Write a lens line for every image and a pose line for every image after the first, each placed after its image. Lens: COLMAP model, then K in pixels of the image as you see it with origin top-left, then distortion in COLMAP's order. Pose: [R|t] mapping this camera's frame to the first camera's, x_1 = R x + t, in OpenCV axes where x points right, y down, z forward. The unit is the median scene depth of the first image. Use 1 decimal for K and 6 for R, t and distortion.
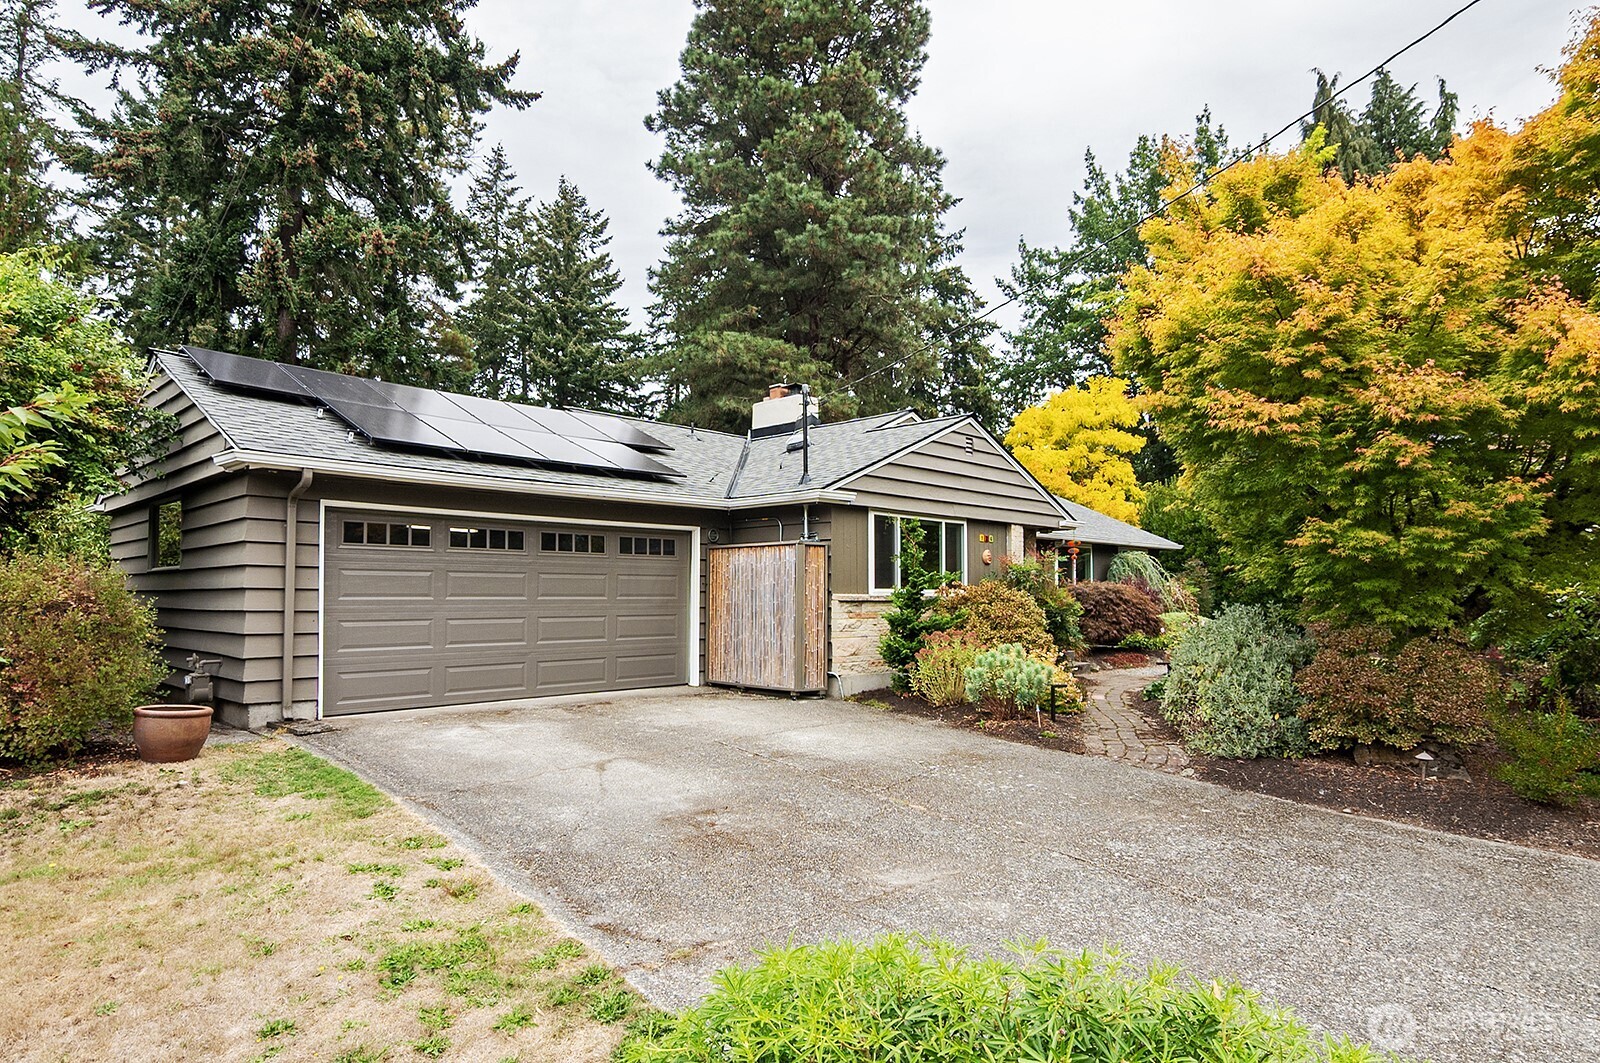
lens RADIAL K [[874.8, 0, 804.2], [0, 874.8, 524.1], [0, 0, 1]] dist [-0.008256, -0.000627]
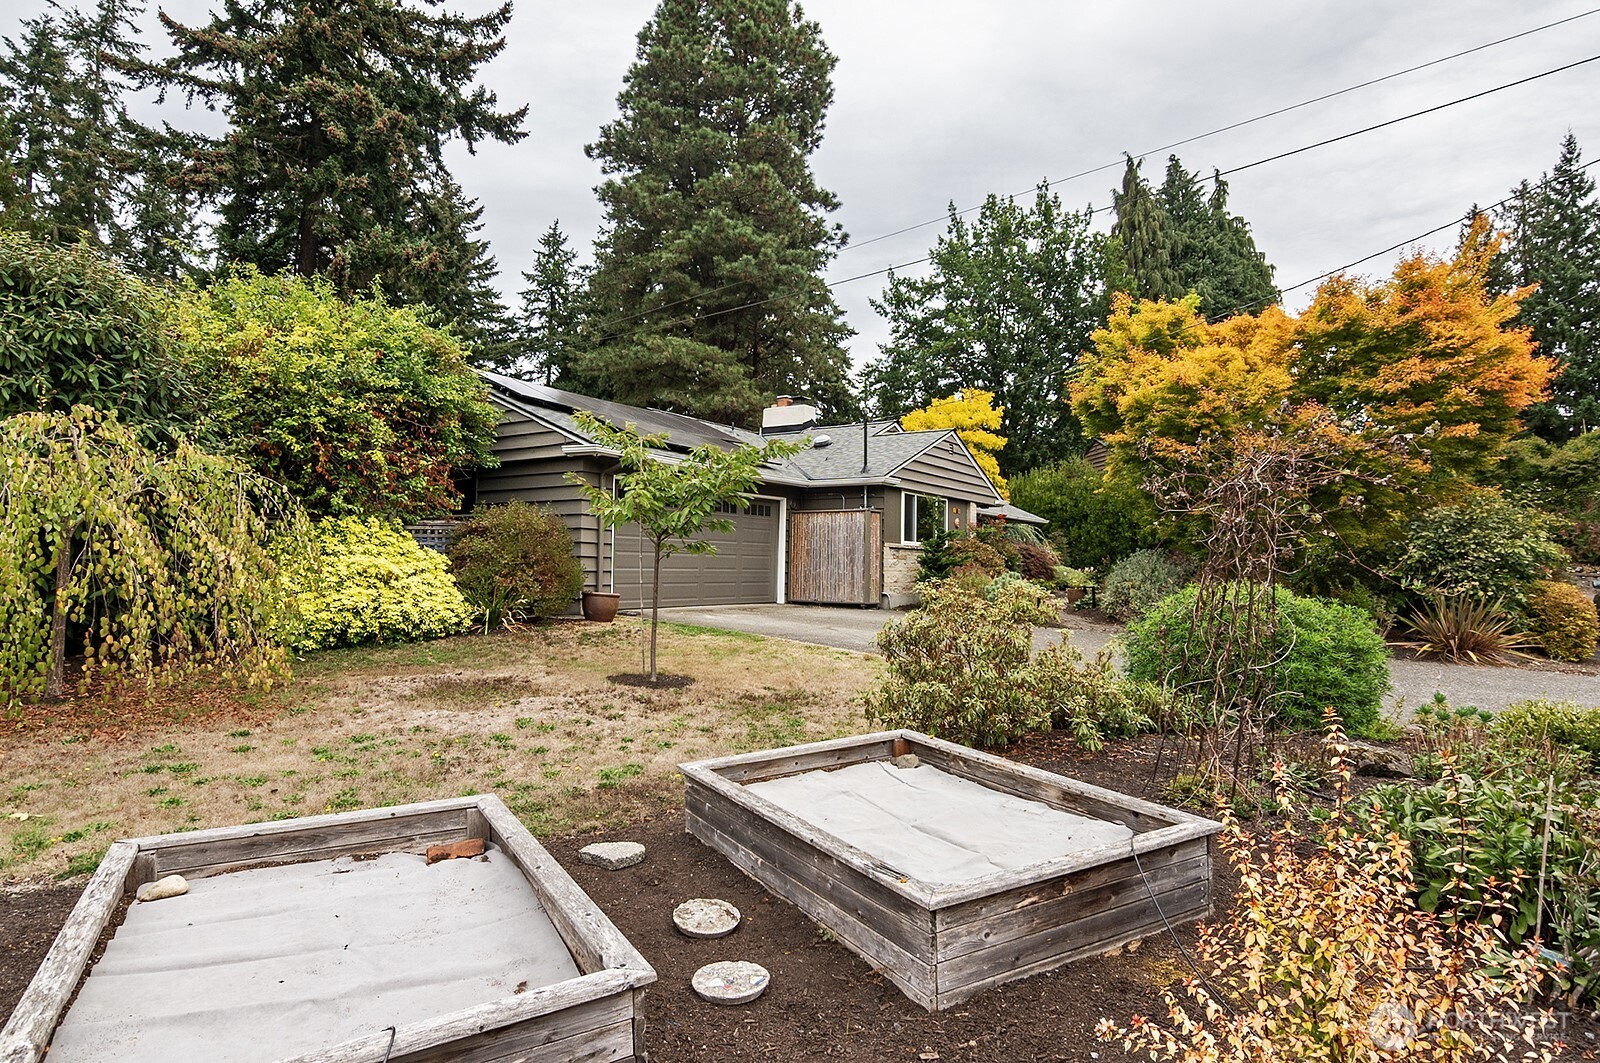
lens RADIAL K [[825.2, 0, 738.6], [0, 825.2, 482.3], [0, 0, 1]] dist [-0.004822, 0.000207]
pose [[0.991658, 0.028832, 0.125635, -0.127495], [-0.026276, 0.999413, -0.021960, 0.003113], [-0.126194, 0.018476, 0.991833, -0.134215]]
